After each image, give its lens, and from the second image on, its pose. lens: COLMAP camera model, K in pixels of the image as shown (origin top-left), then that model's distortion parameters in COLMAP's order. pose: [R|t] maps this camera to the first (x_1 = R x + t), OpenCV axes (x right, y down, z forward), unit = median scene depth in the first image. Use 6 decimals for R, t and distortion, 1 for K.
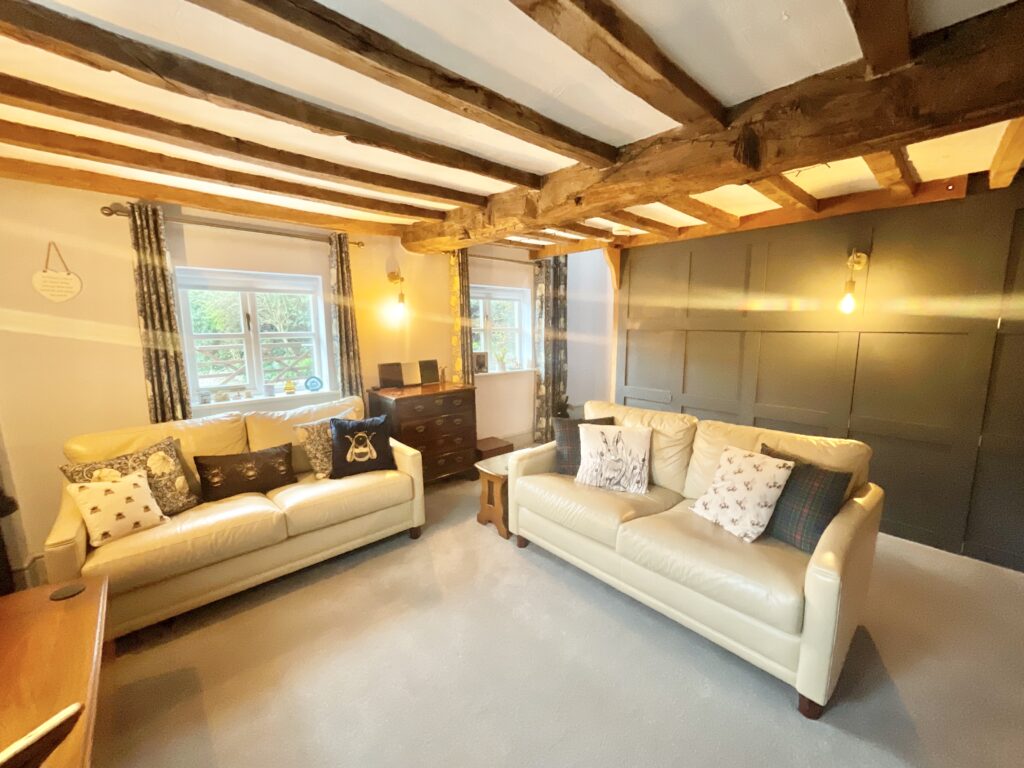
lens RADIAL K [[413.9, 0, 518.6], [0, 413.9, 385.9], [0, 0, 1]] dist [-0.001789, -0.001352]
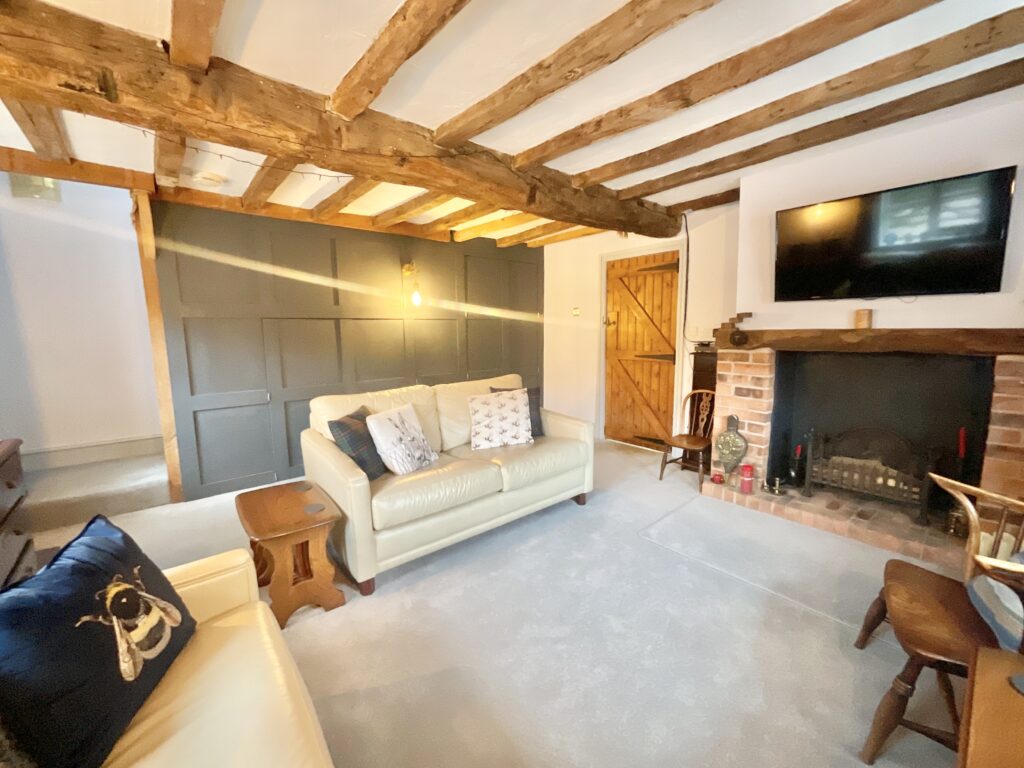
lens RADIAL K [[413.9, 0, 515.7], [0, 413.9, 383.3], [0, 0, 1]] dist [-0.001789, -0.001352]
pose [[0.023264, -0.128744, 0.991405, -0.685094], [0.158814, 0.979557, 0.123479, -0.034168], [-0.987034, 0.154577, 0.043235, 0.652212]]
